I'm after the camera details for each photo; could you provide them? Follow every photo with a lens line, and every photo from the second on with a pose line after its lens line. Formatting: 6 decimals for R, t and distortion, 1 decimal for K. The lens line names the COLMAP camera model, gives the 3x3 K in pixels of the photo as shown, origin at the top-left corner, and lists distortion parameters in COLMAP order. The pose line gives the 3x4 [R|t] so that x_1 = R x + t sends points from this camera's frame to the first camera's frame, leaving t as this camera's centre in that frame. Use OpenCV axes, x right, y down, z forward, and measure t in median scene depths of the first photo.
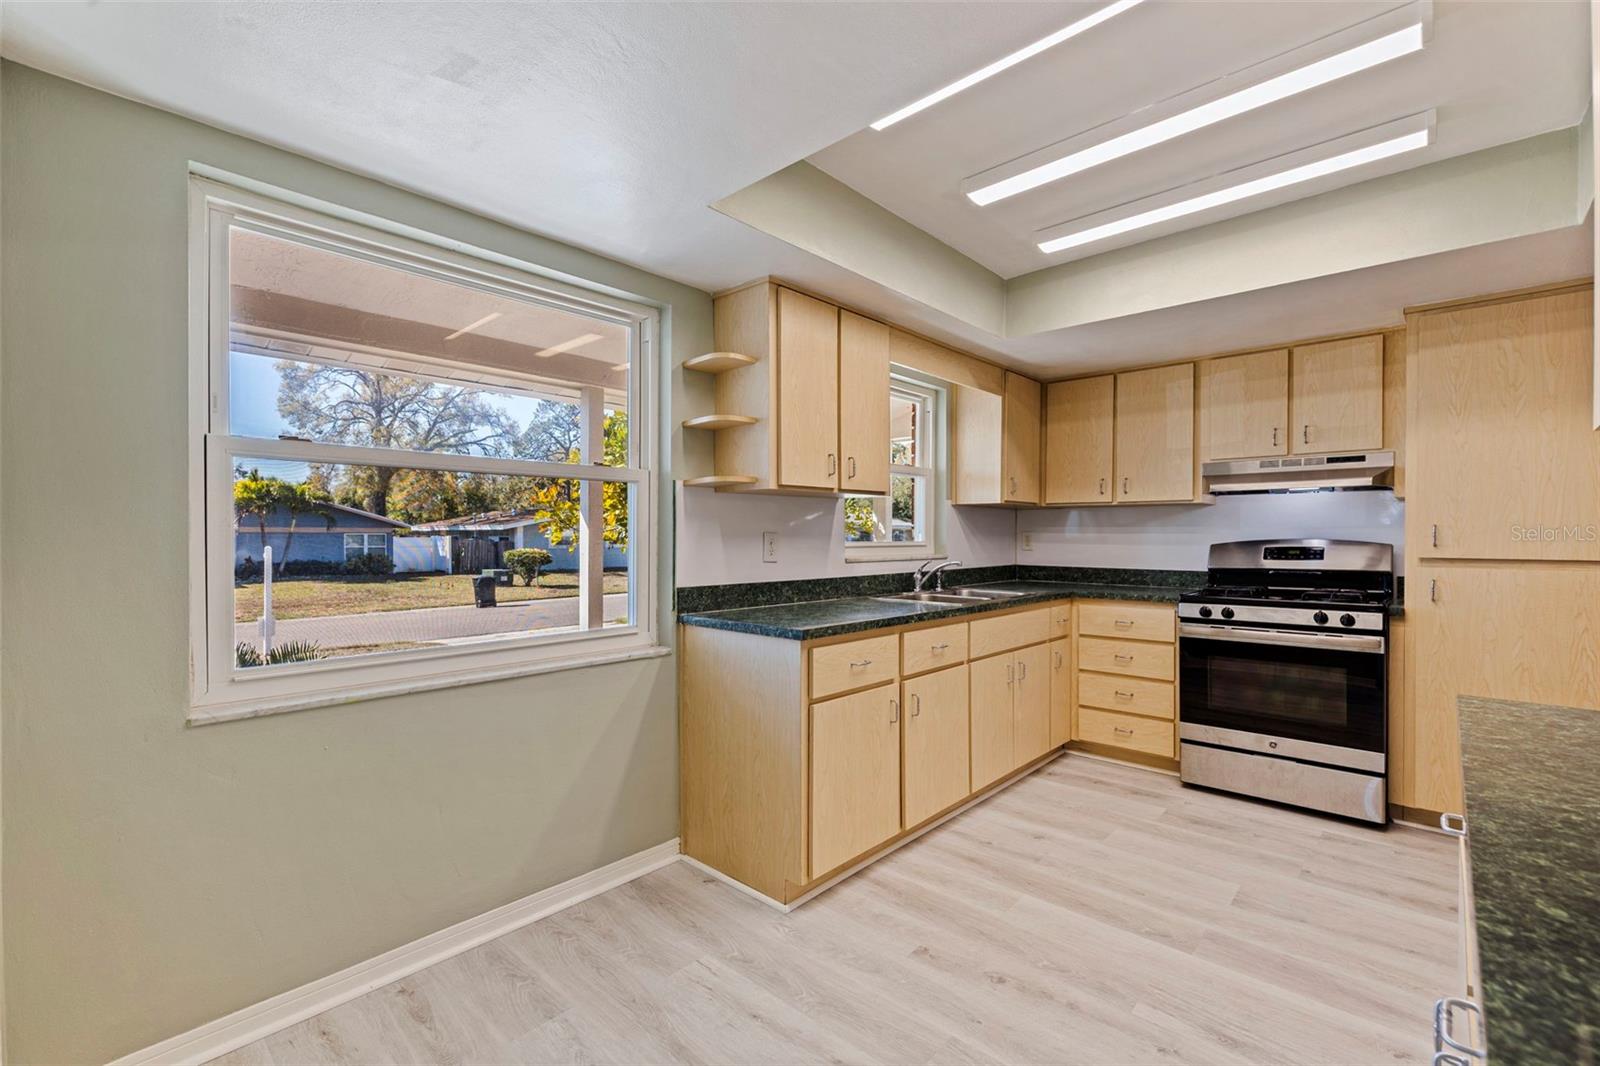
lens RADIAL K [[684.7, 0, 829.0], [0, 684.7, 539.7], [0, 0, 1]] dist [-0.000983, -0.000108]
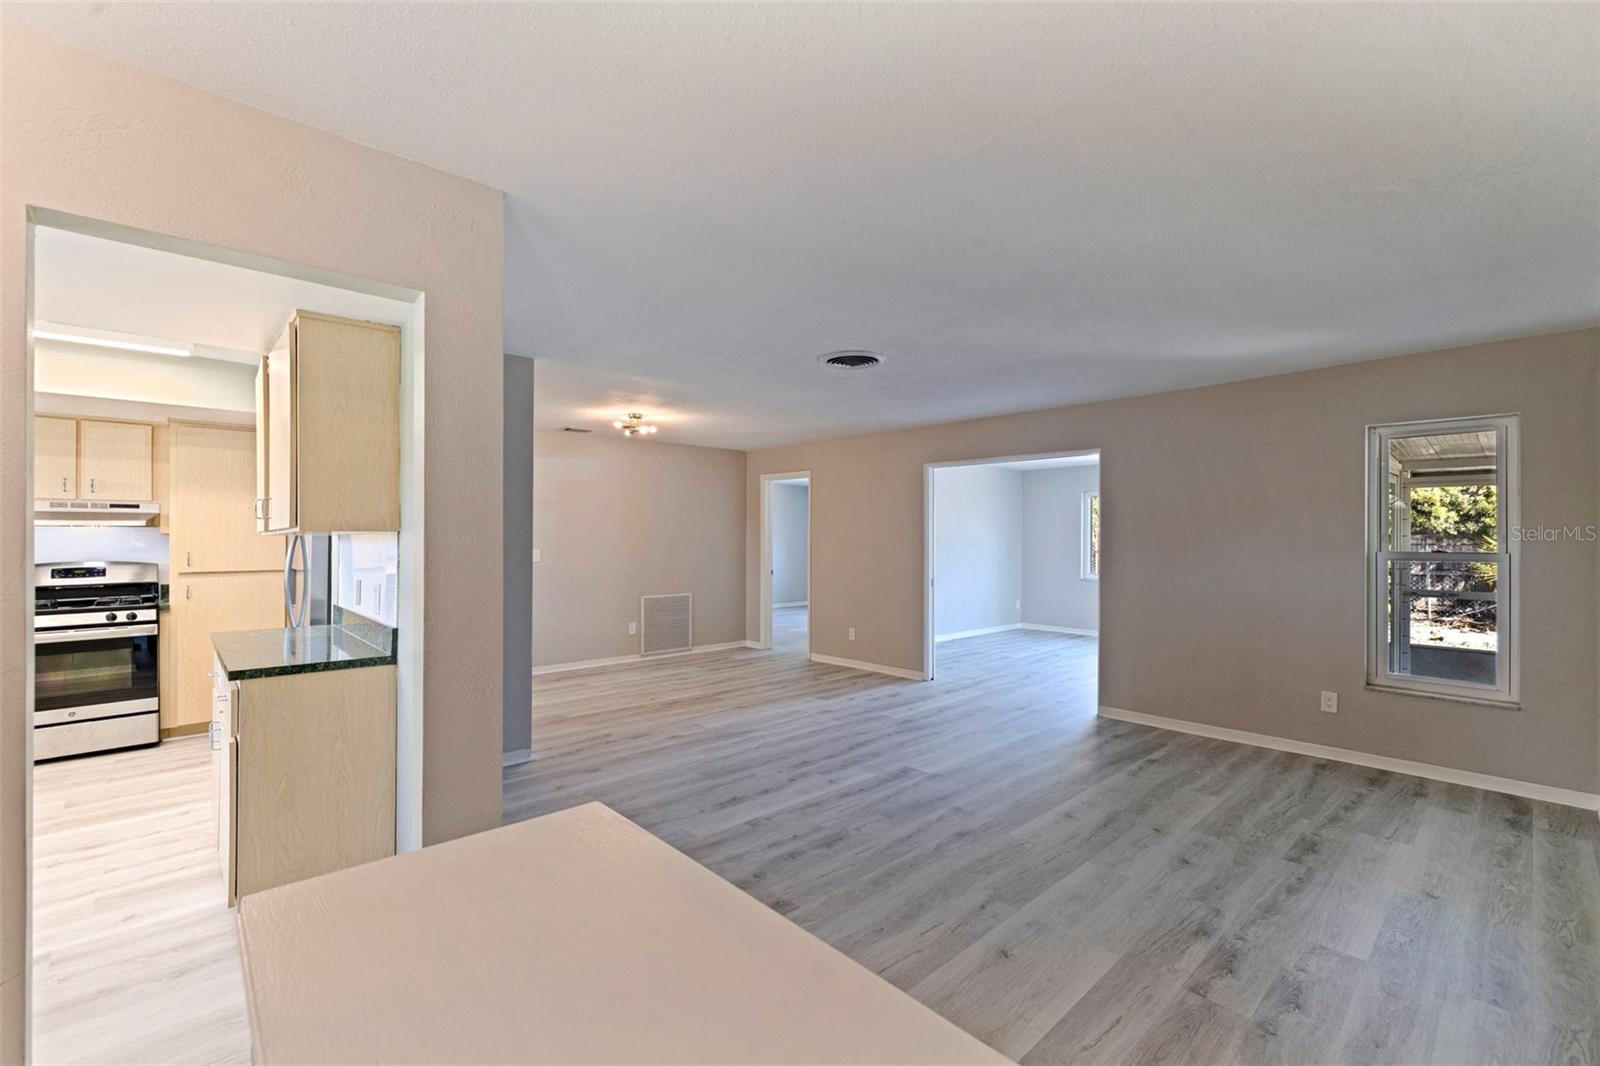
lens RADIAL K [[684.7, 0, 790.6], [0, 684.7, 534.5], [0, 0, 1]] dist [-0.000983, -0.000108]
pose [[0.088642, -0.000188, 0.996064, -0.622889], [0.001930, 0.999998, 0.000017, -0.060834], [-0.996062, 0.001921, 0.088642, -0.590153]]
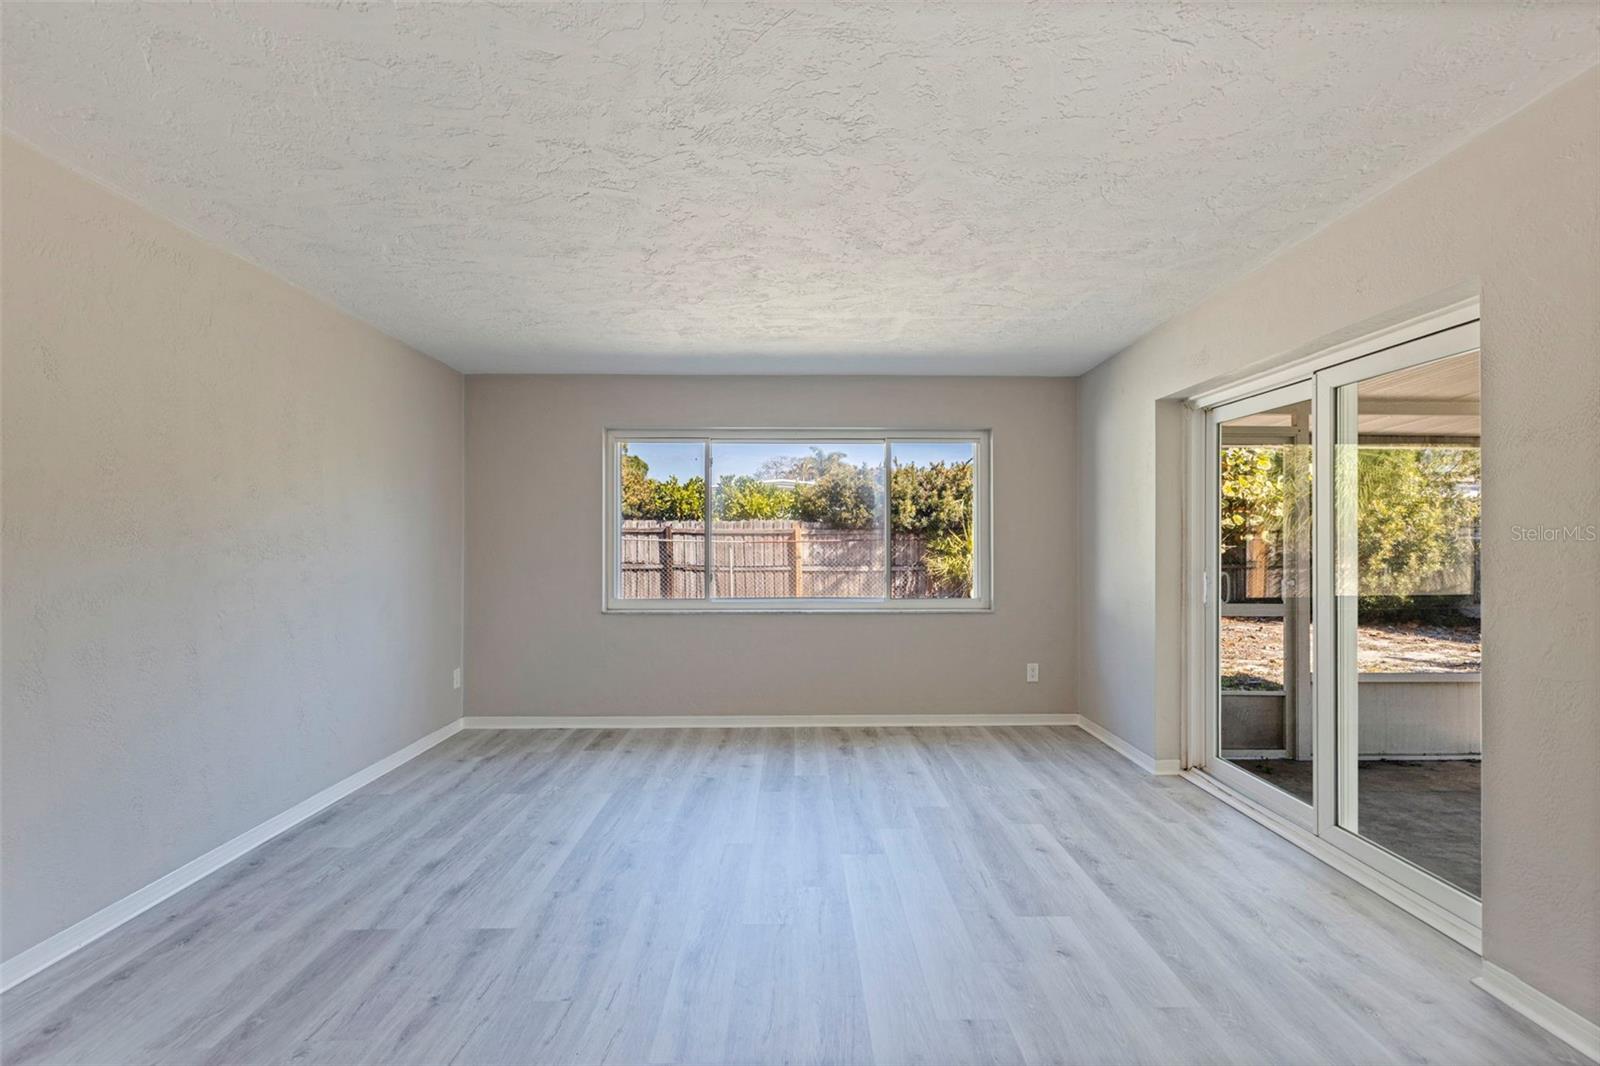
lens RADIAL K [[684.7, 0, 786.9], [0, 684.7, 533.3], [0, 0, 1]] dist [-0.000983, -0.000108]
pose [[-0.667128, 0.002180, 0.744940, 1.376896], [-0.000715, 0.999993, -0.003567, -0.011998], [-0.744943, -0.002912, -0.667122, -0.899083]]
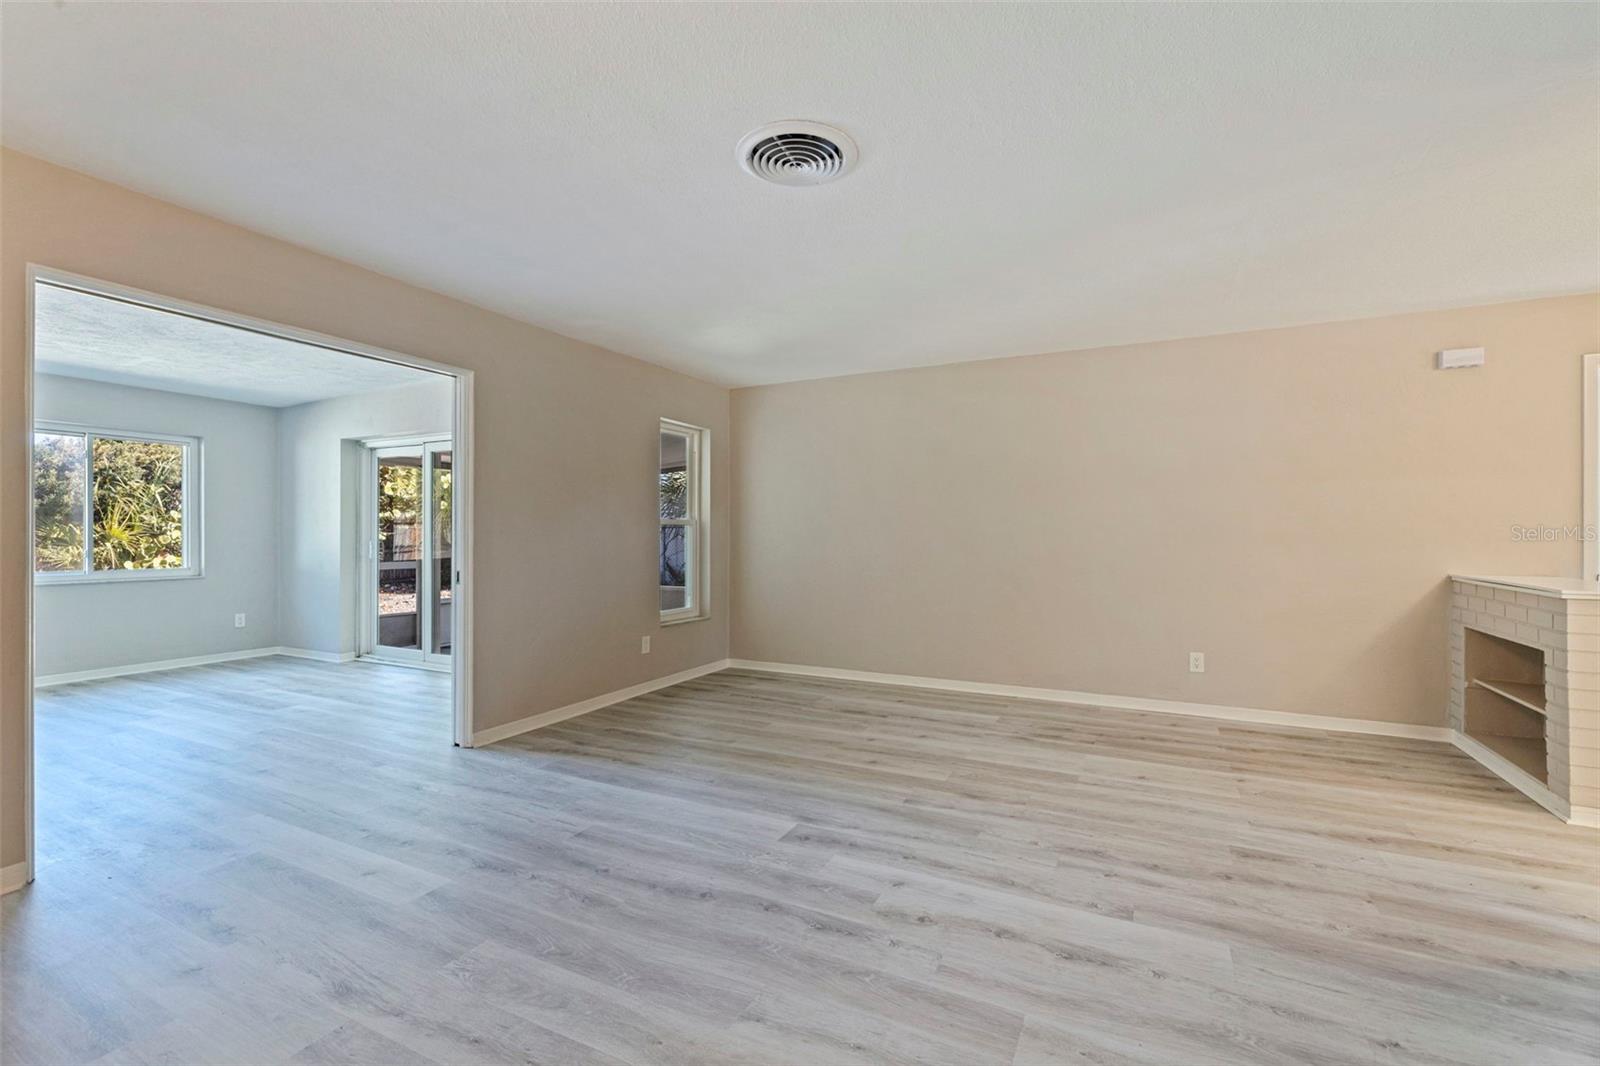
lens RADIAL K [[684.7, 0, 811.2], [0, 684.7, 537.3], [0, 0, 1]] dist [-0.000983, -0.000108]
pose [[-0.961137, -0.004892, -0.276030, 1.047456], [-0.007318, 0.999943, 0.007760, 0.011182], [0.275976, 0.009479, -0.961118, 0.192492]]
